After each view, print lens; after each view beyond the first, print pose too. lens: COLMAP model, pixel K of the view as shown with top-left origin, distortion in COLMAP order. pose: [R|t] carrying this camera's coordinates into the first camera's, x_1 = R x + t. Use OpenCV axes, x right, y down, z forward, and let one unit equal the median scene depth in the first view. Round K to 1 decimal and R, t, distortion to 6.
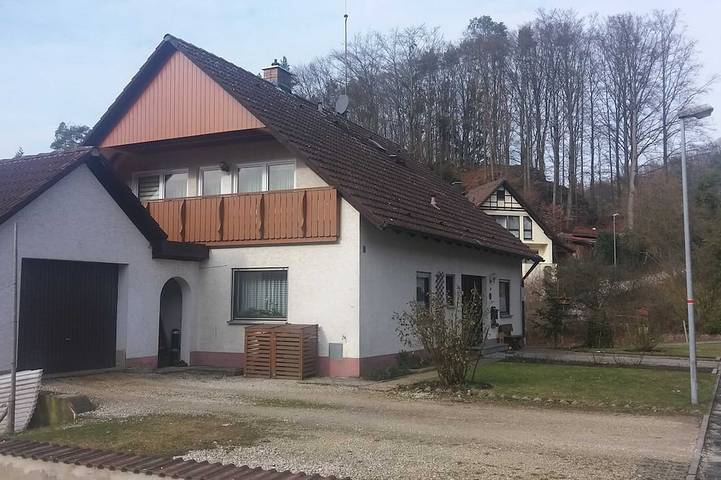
lens RADIAL K [[700.9, 0, 360.5], [0, 700.9, 240.0], [0, 0, 1]] dist [0.123422, -0.002744]
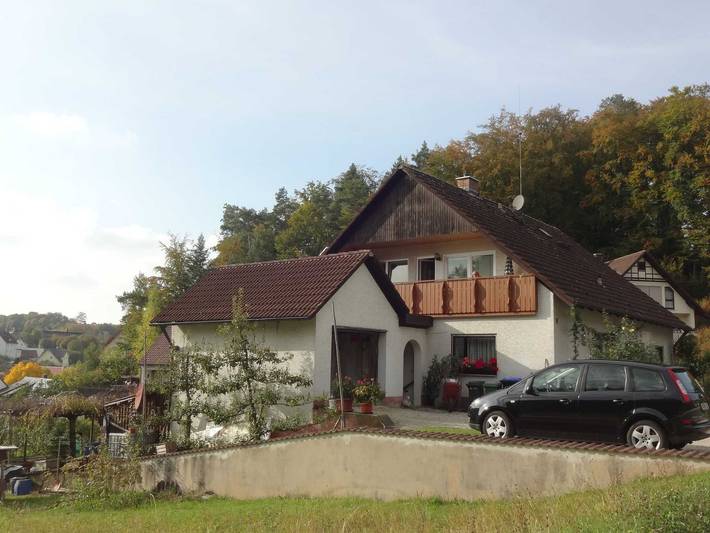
lens RADIAL K [[656.0, 0, 355.0], [0, 656.0, 266.5], [0, 0, 1]] dist [-0.000105, -0.002865]
pose [[0.977778, -0.008527, -0.209470, -0.094631], [-0.004736, 0.998019, -0.062736, -0.009224], [0.209590, 0.062334, 0.975801, -0.259269]]
